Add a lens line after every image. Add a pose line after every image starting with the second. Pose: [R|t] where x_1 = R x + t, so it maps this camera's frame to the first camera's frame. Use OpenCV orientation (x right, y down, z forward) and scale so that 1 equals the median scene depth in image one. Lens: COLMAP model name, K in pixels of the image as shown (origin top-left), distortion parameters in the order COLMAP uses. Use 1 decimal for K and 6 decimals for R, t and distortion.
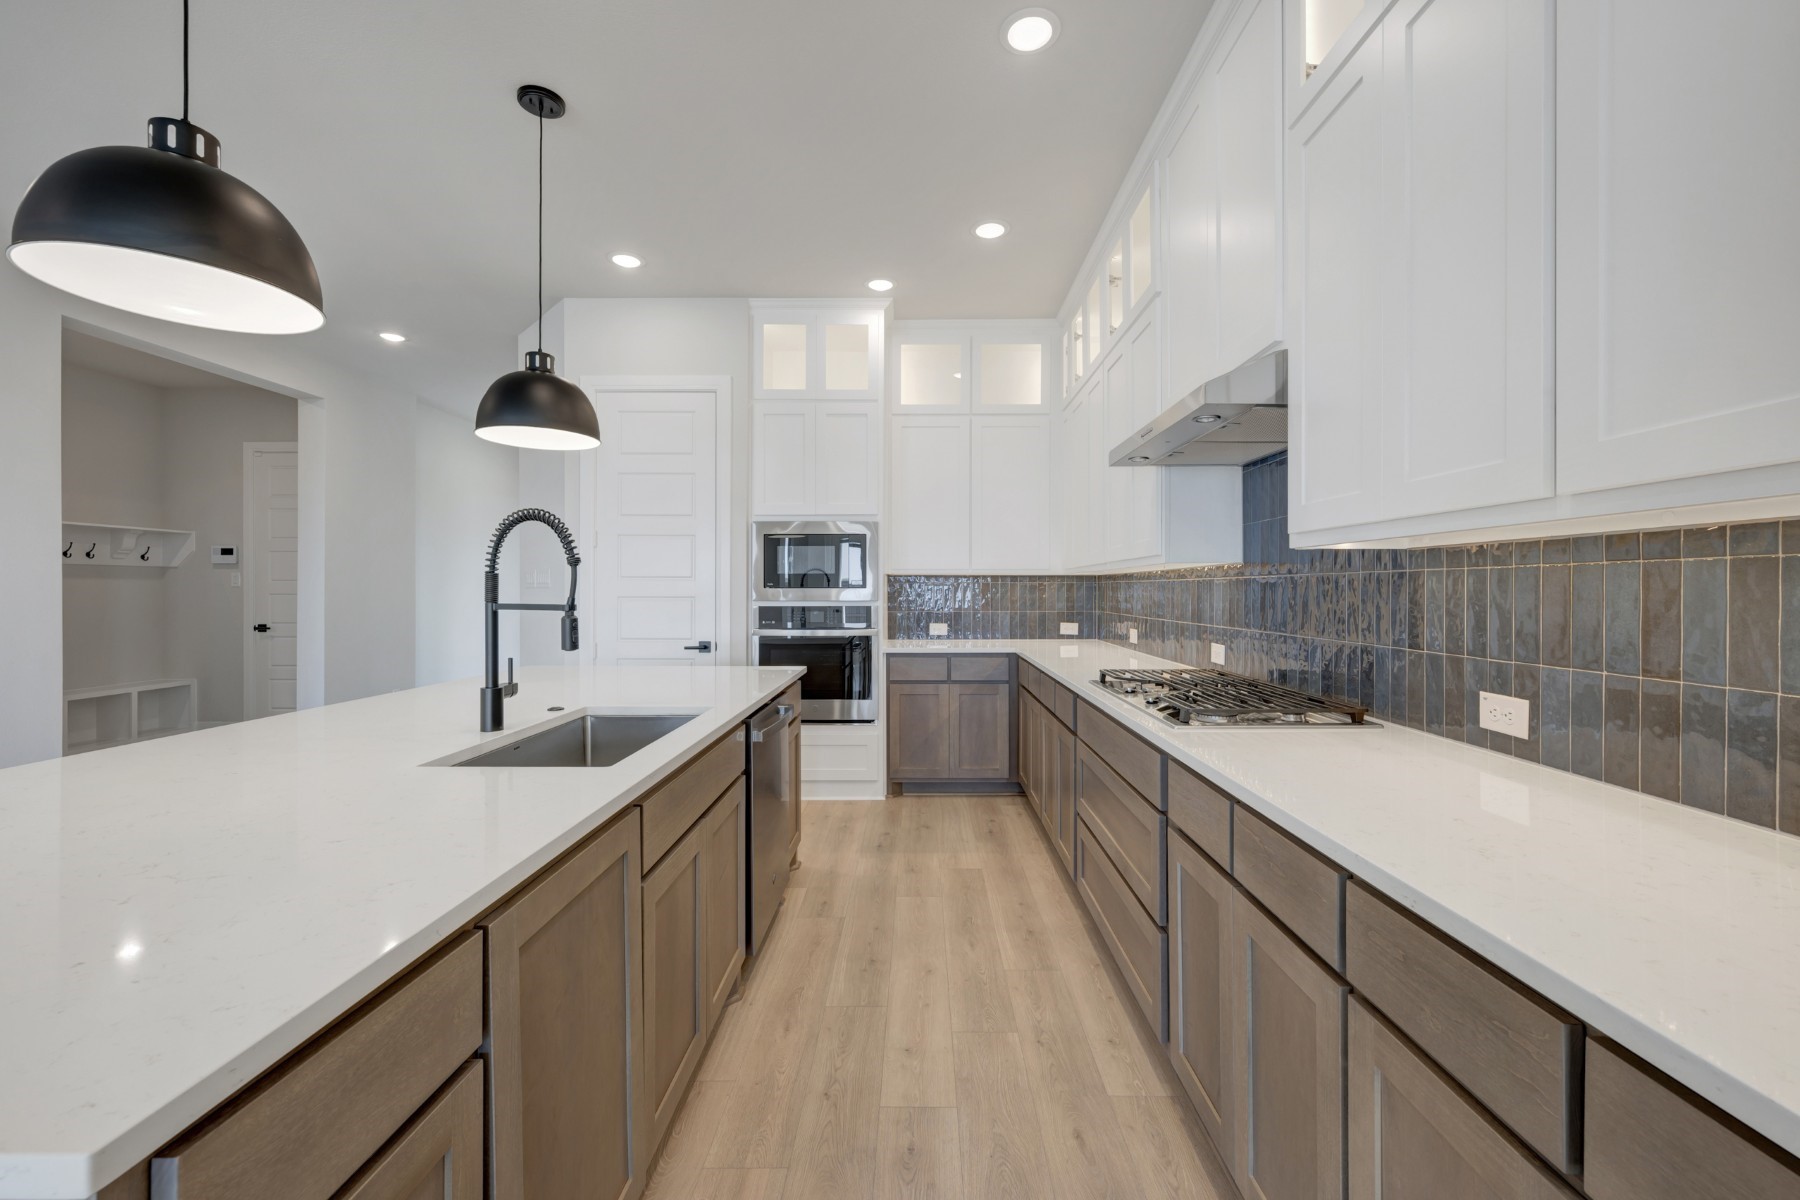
lens RADIAL K [[715.5, 0, 910.1], [0, 715.5, 589.3], [0, 0, 1]] dist [-0.000759, 0.000413]
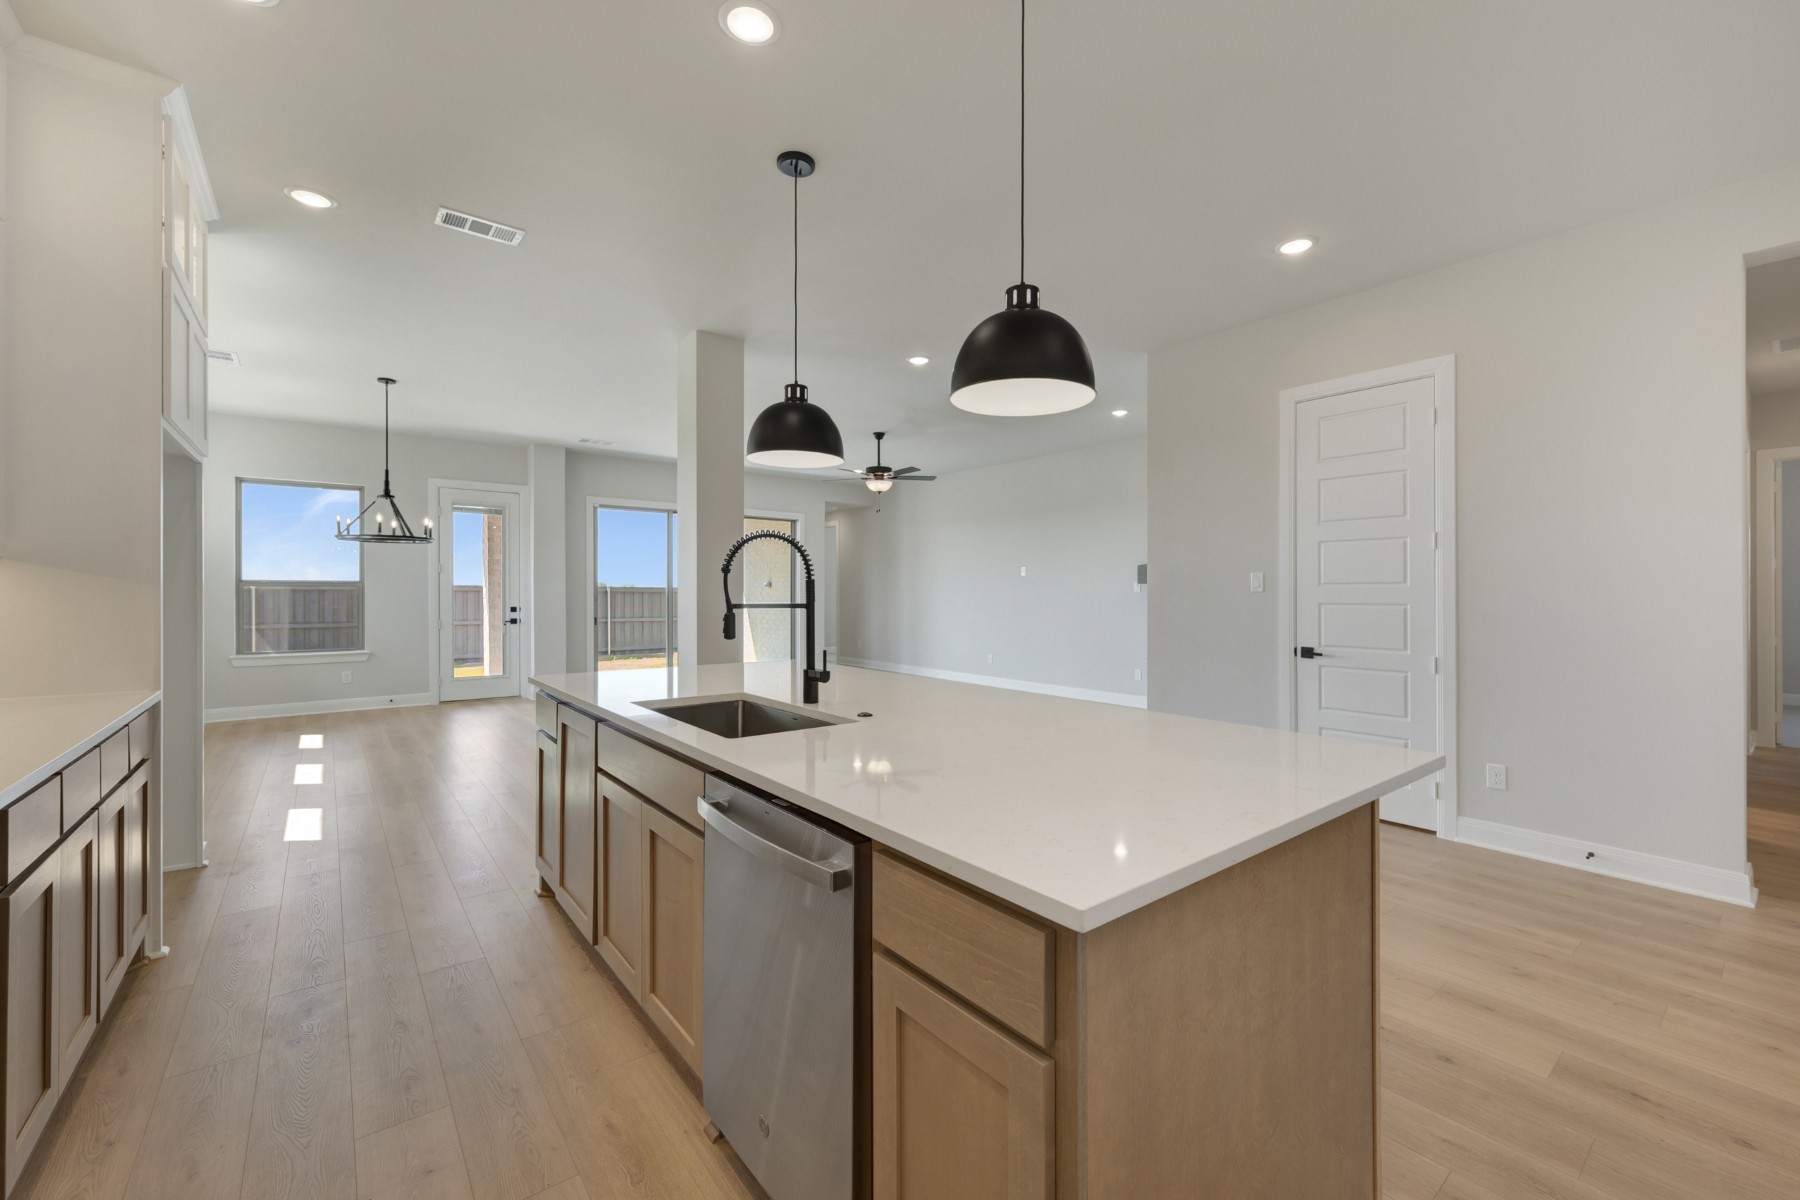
lens RADIAL K [[715.5, 0, 925.7], [0, 715.5, 591.4], [0, 0, 1]] dist [-0.000759, 0.000413]
pose [[-0.755121, -0.005199, -0.655564, 0.078548], [-0.004090, 0.999986, -0.003219, 0.000374], [0.655572, 0.000250, -0.755132, 1.488702]]
